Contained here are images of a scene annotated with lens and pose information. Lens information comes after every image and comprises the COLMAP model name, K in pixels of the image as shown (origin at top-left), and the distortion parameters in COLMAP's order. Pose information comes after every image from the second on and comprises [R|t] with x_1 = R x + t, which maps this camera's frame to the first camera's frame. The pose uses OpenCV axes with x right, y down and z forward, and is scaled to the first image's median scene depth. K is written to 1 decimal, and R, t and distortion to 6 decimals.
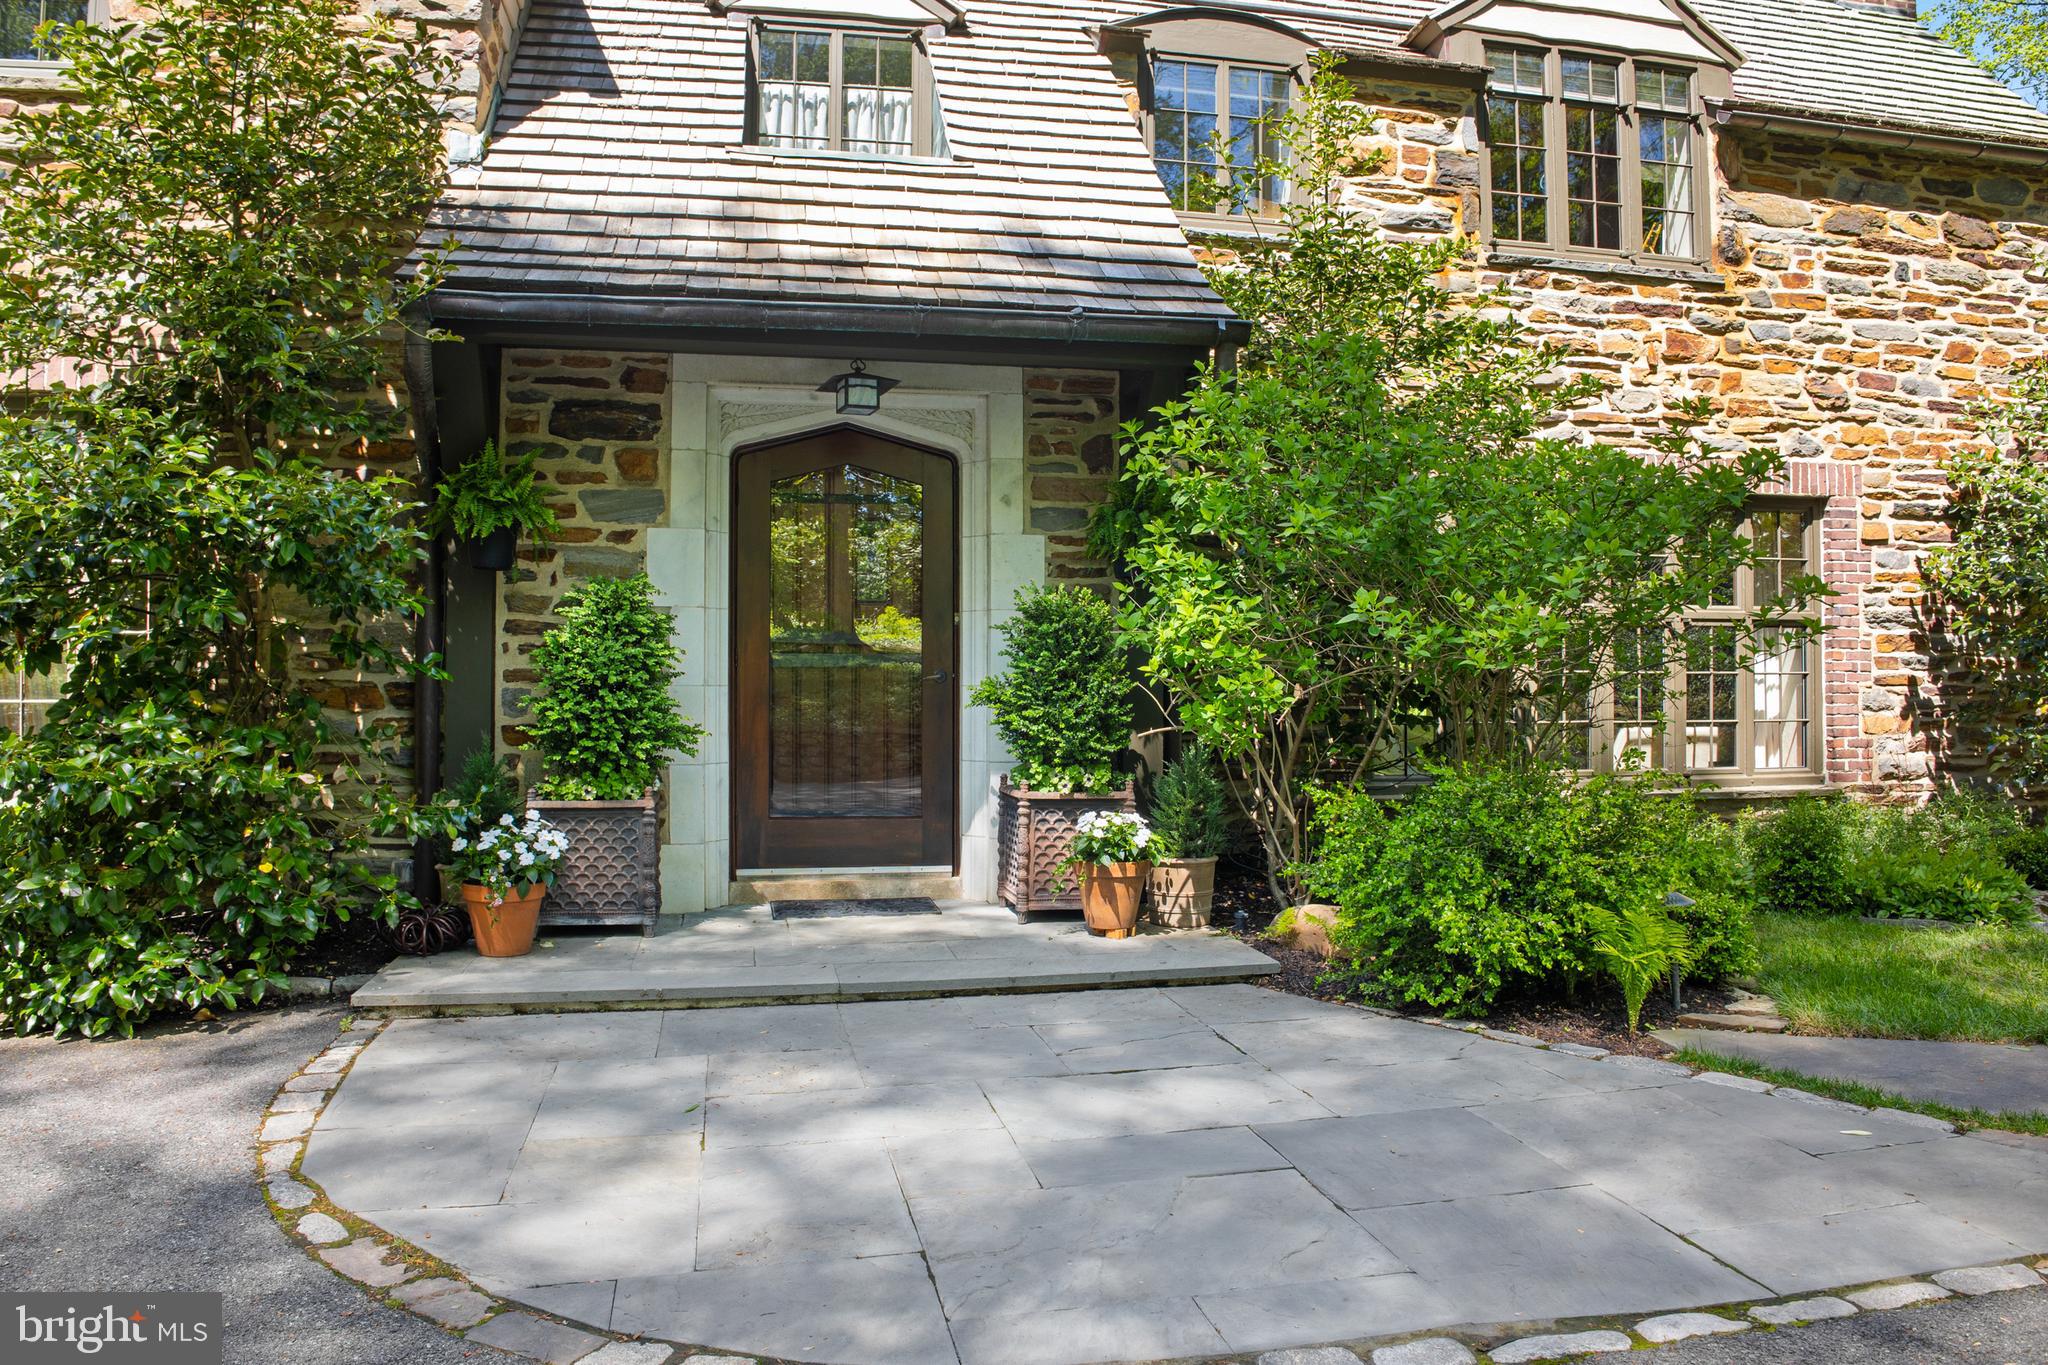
lens RADIAL K [[1409.8, 0, 1020.4], [0, 1409.8, 682.7], [0, 0, 1]] dist [-0.109404, 0.028086]
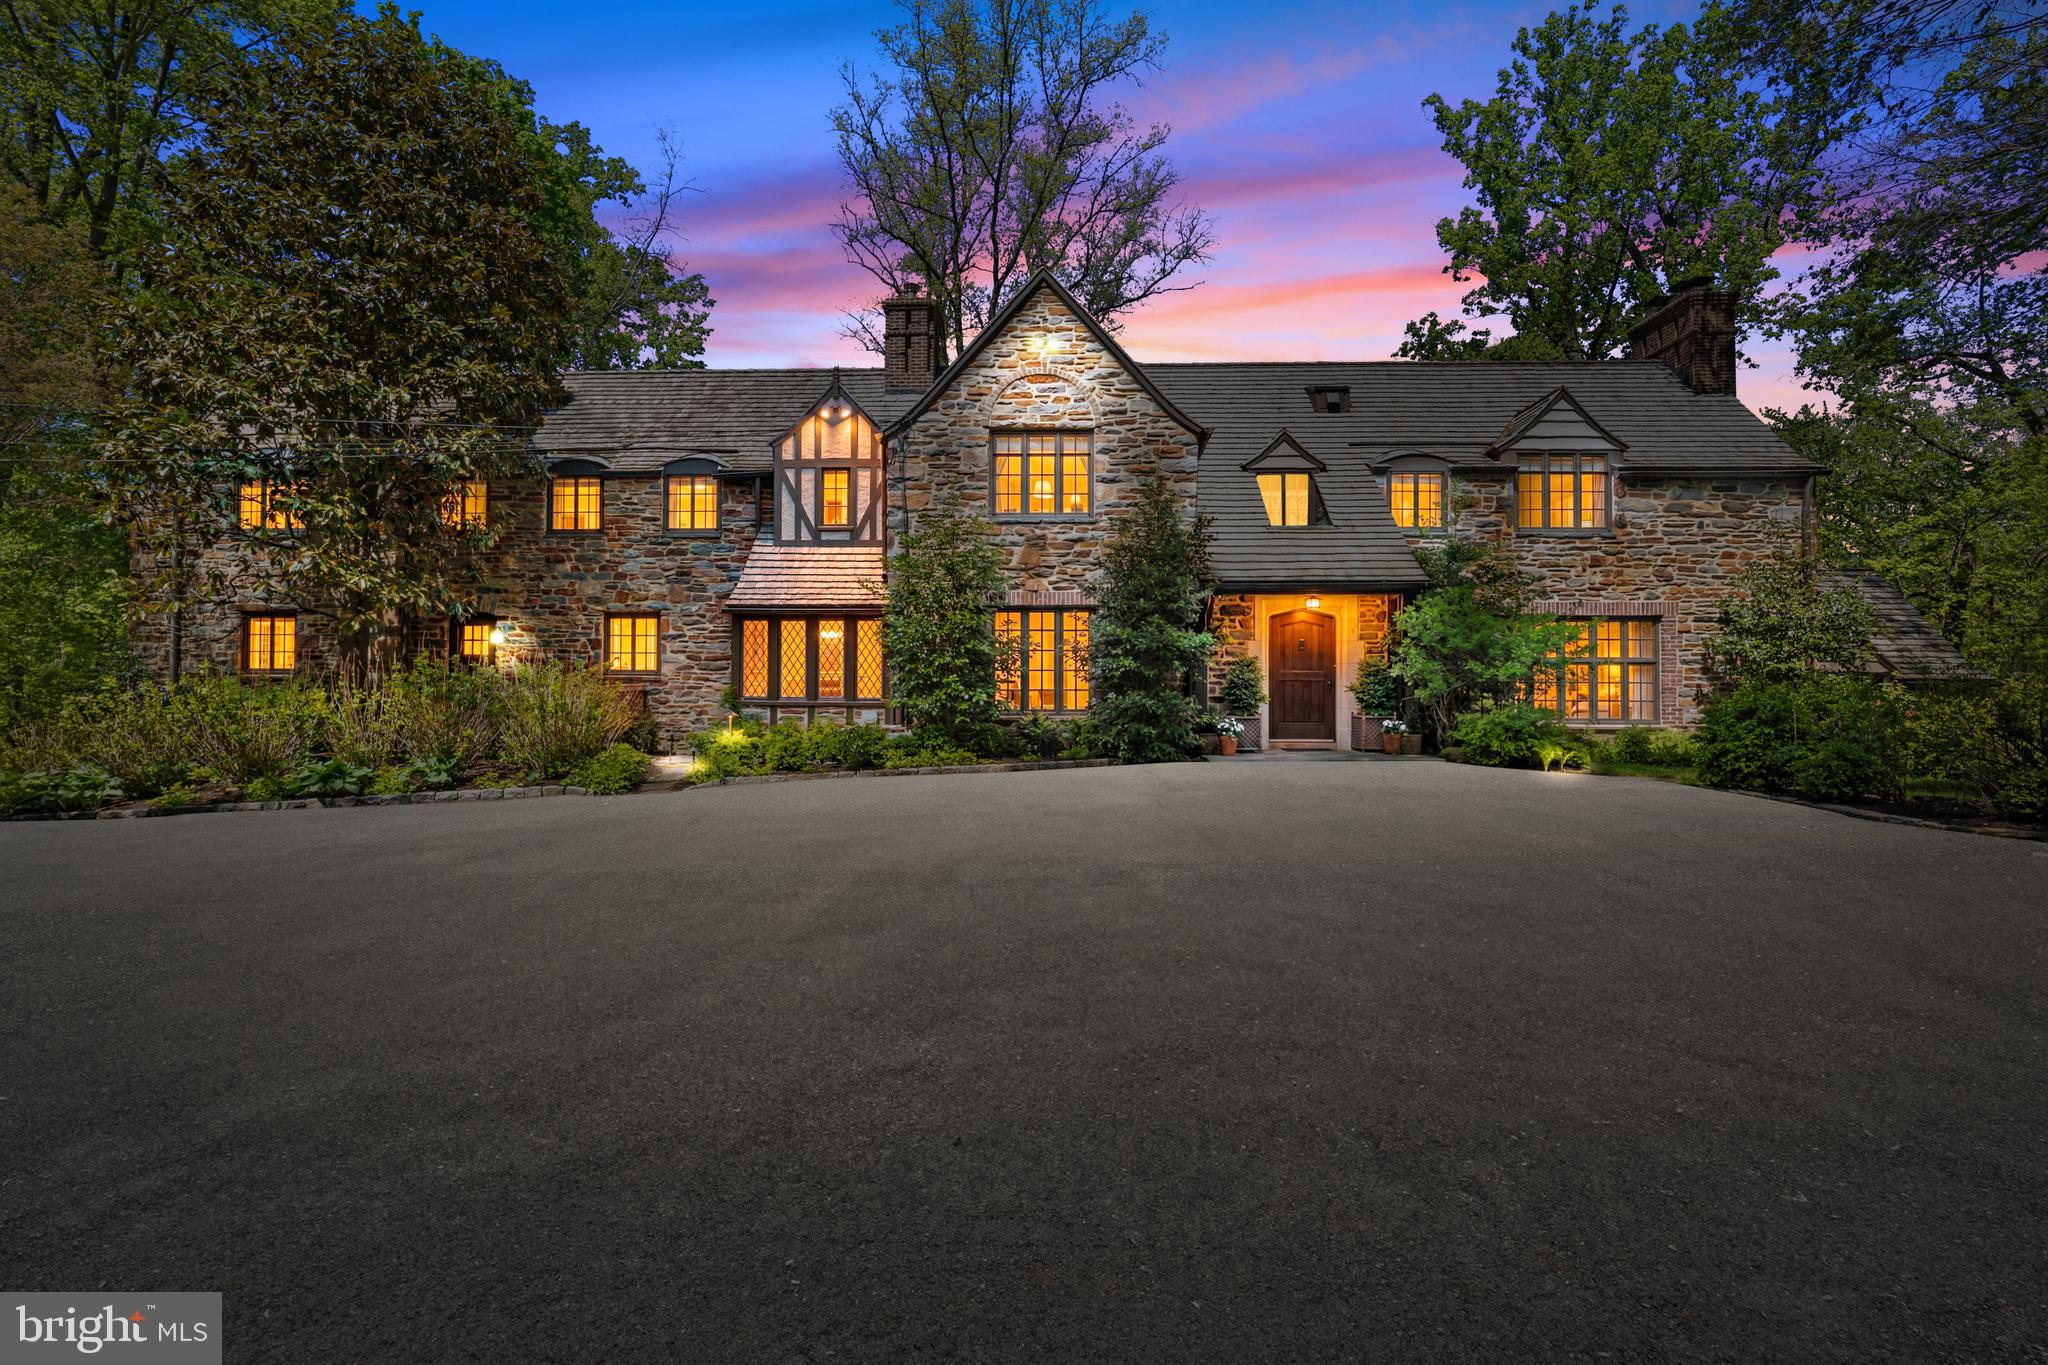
lens RADIAL K [[872.9, 0, 1023.8], [0, 872.9, 688.5], [0, 0, 1]] dist [-0.009148, -0.000213]
pose [[0.976487, 0.001590, -0.215569, -0.248965], [-0.002008, 0.999997, -0.001721, 0.010347], [0.215566, 0.002114, 0.976487, -0.912309]]
